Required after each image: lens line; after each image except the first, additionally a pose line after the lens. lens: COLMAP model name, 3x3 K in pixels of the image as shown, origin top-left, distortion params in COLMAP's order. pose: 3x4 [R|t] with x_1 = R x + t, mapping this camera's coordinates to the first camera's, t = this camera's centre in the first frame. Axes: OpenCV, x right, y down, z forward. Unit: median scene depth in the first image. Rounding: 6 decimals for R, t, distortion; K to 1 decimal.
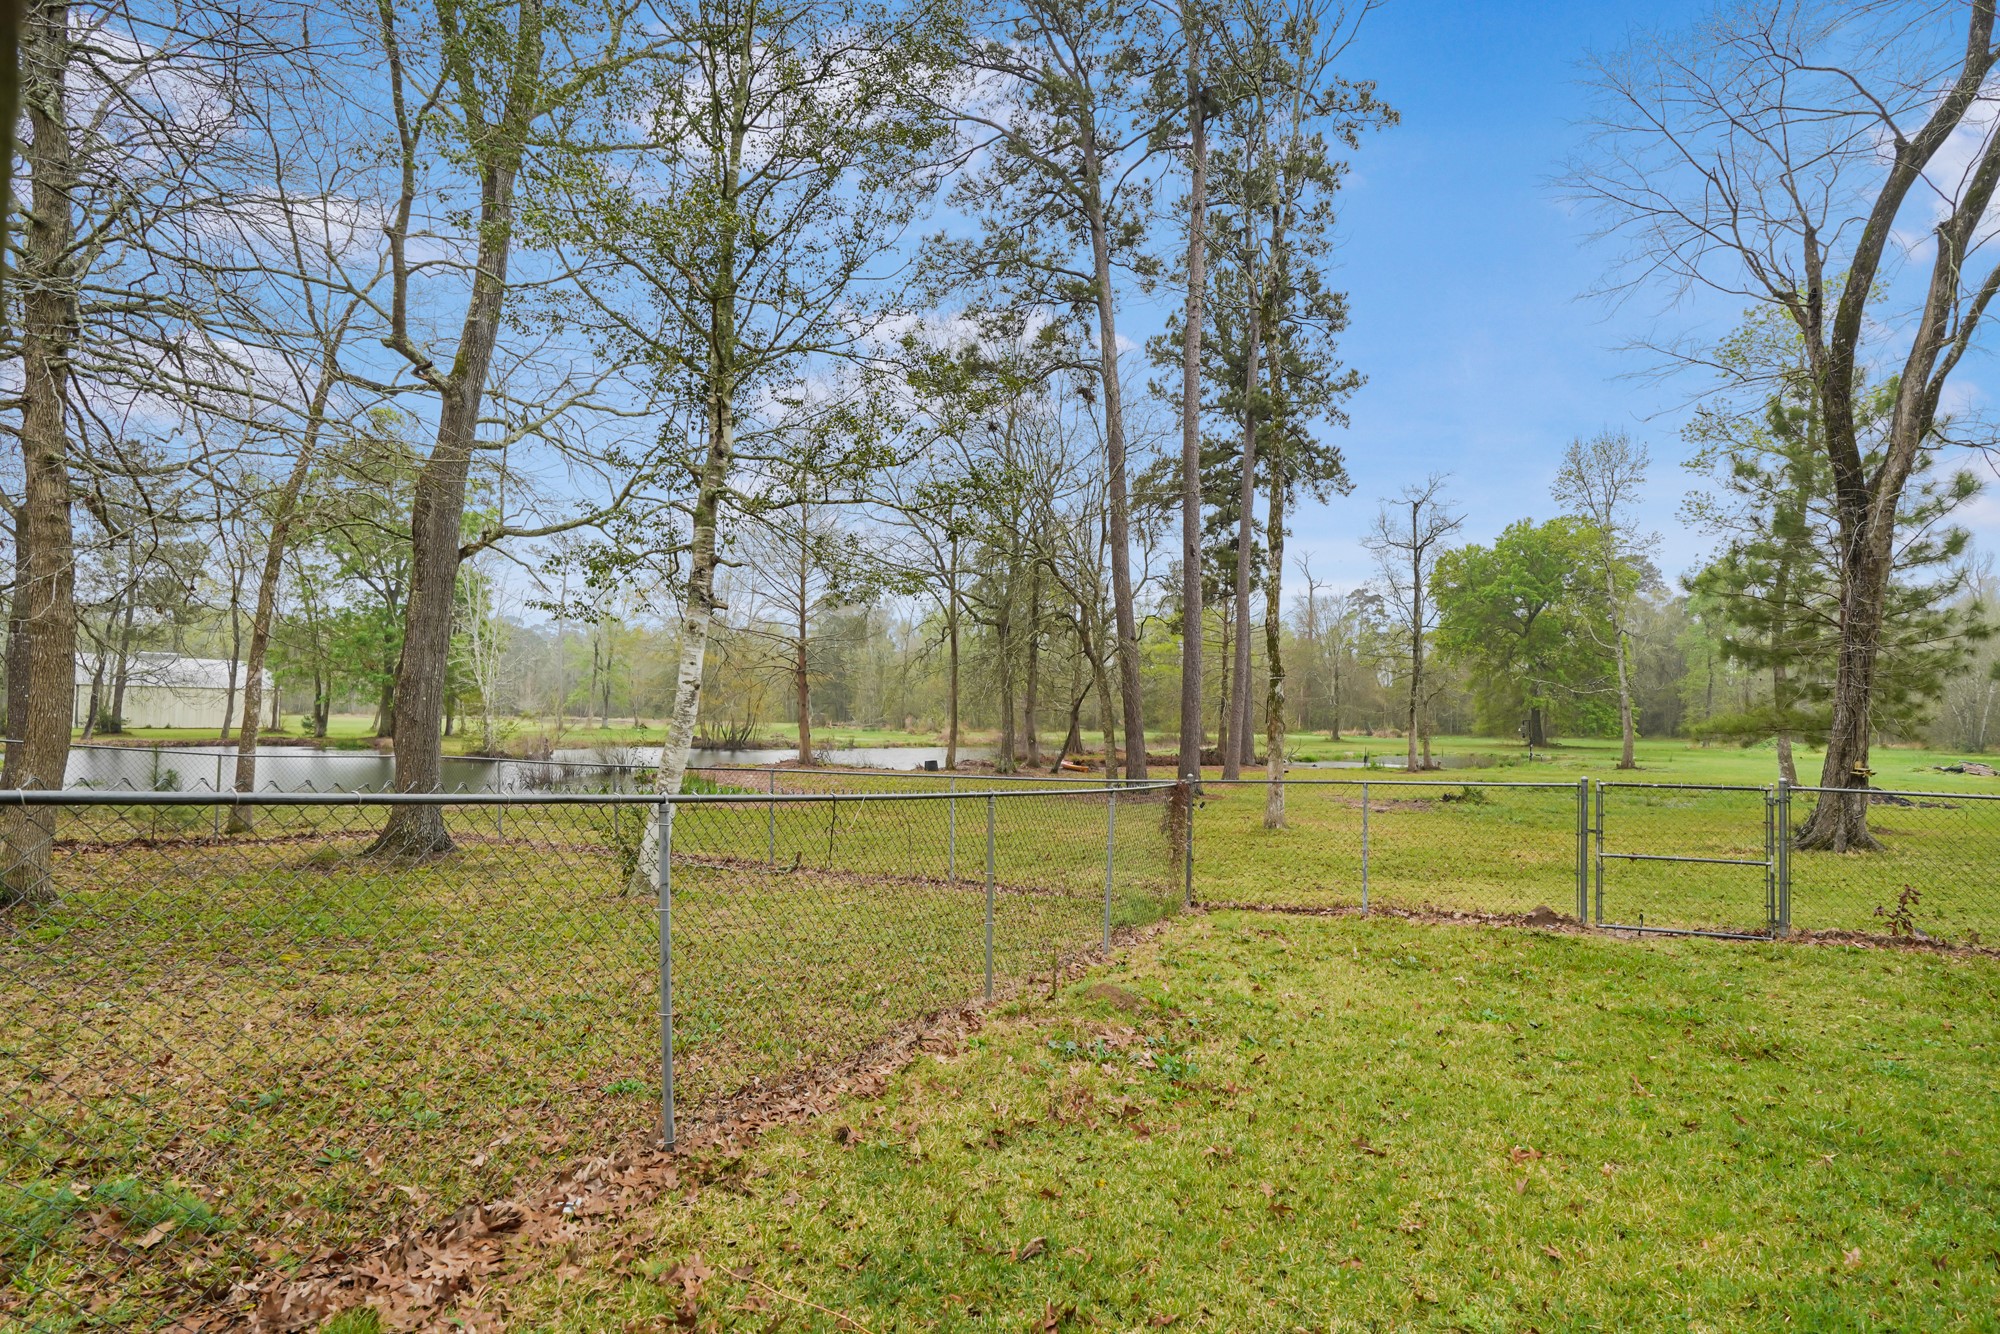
lens RADIAL K [[975.1, 0, 989.6], [0, 975.1, 674.3], [0, 0, 1]] dist [-0.067522, 0.030621]
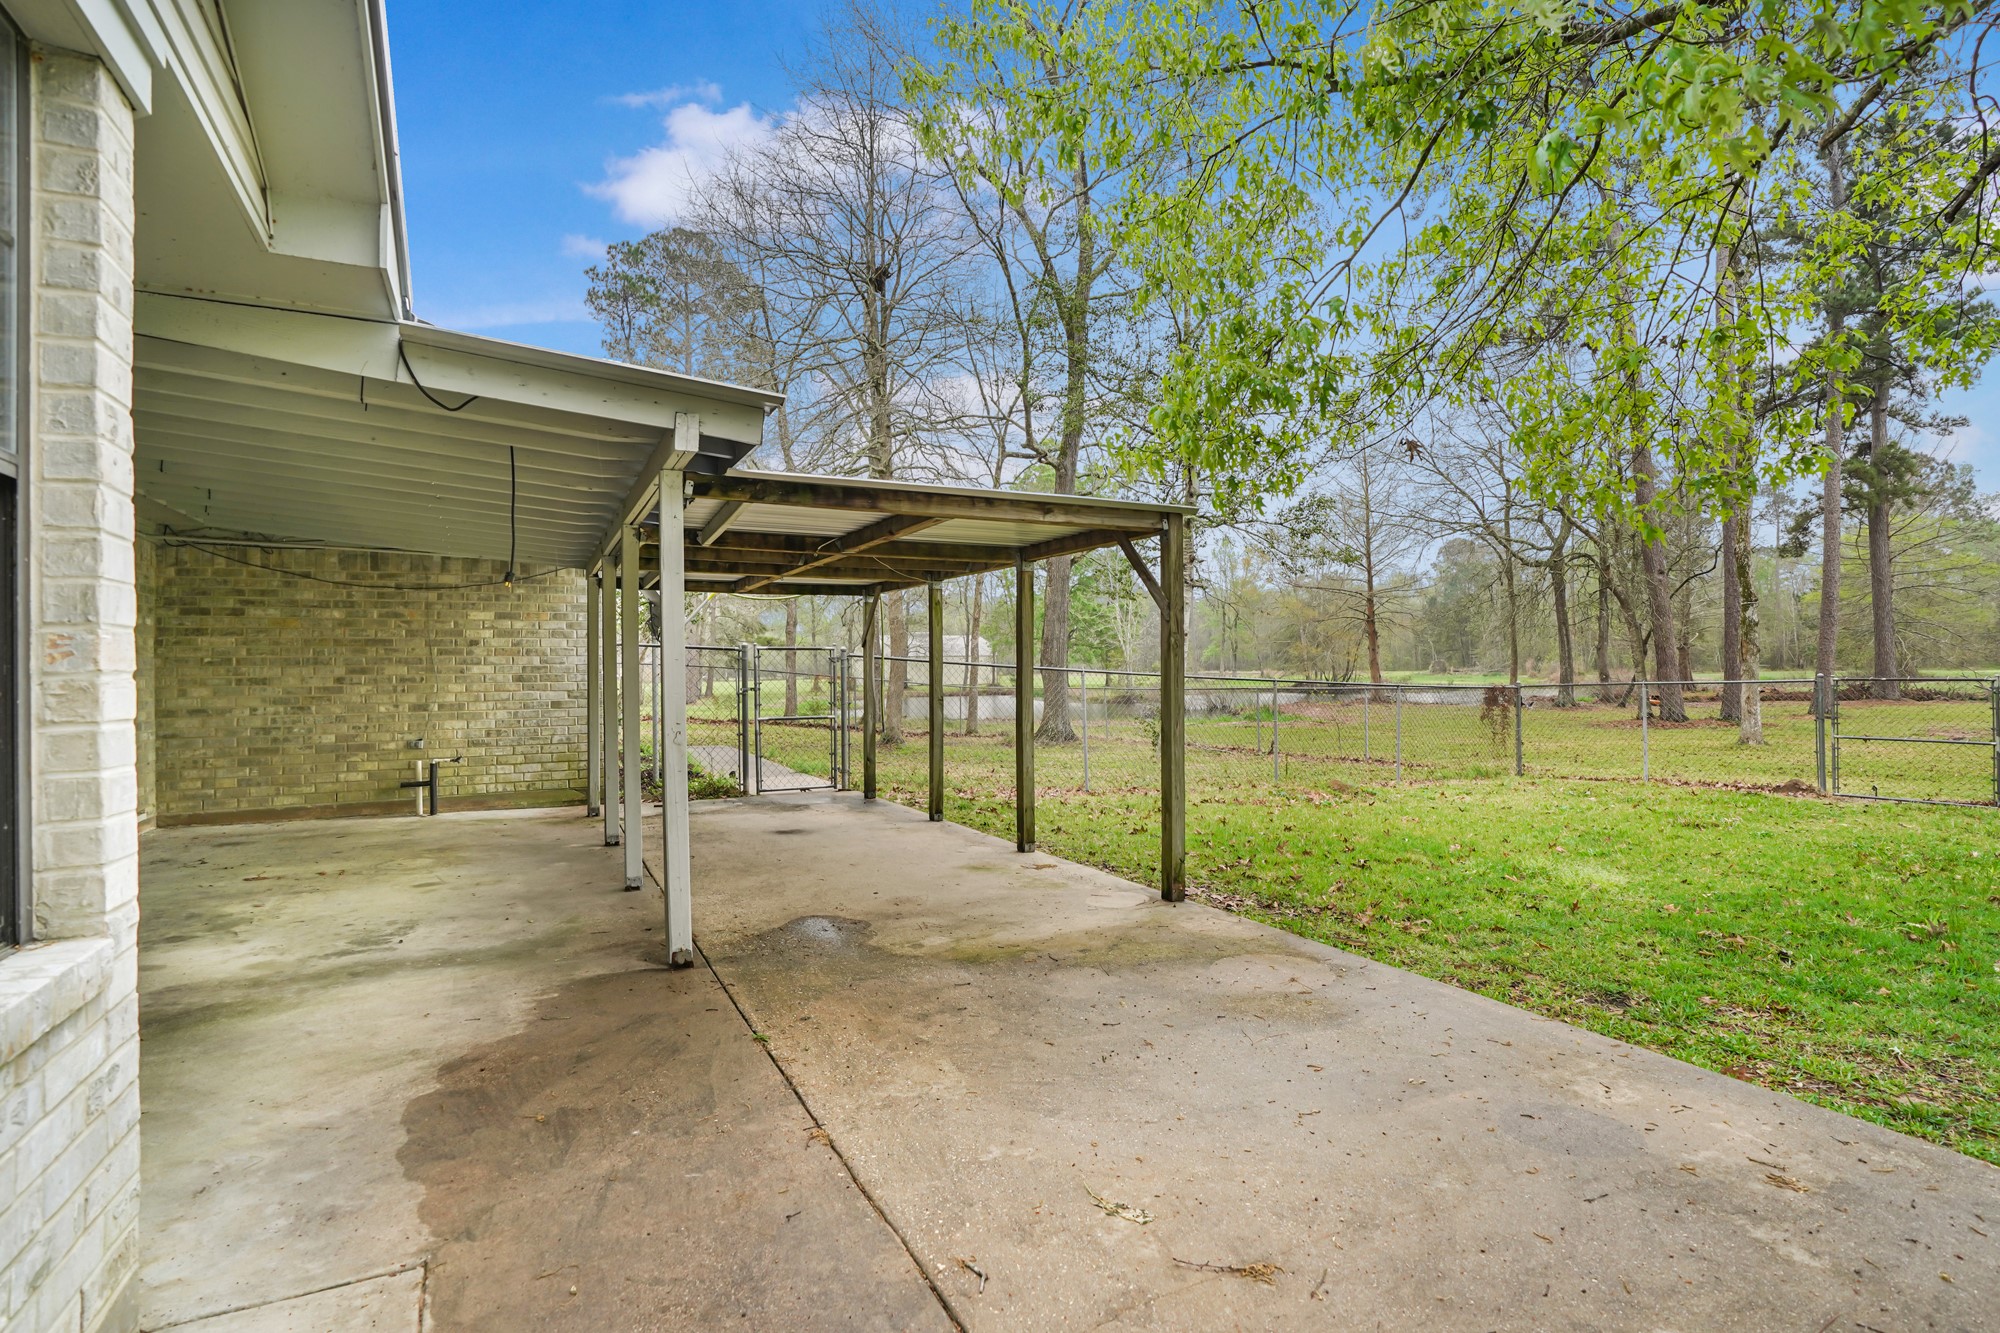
lens RADIAL K [[975.1, 0, 989.6], [0, 975.1, 673.8], [0, 0, 1]] dist [-0.067522, 0.030621]
pose [[0.791669, -0.026212, -0.610388, 0.268720], [0.053864, 0.998183, 0.026996, 0.008793], [0.608572, -0.054249, 0.791642, -0.321356]]
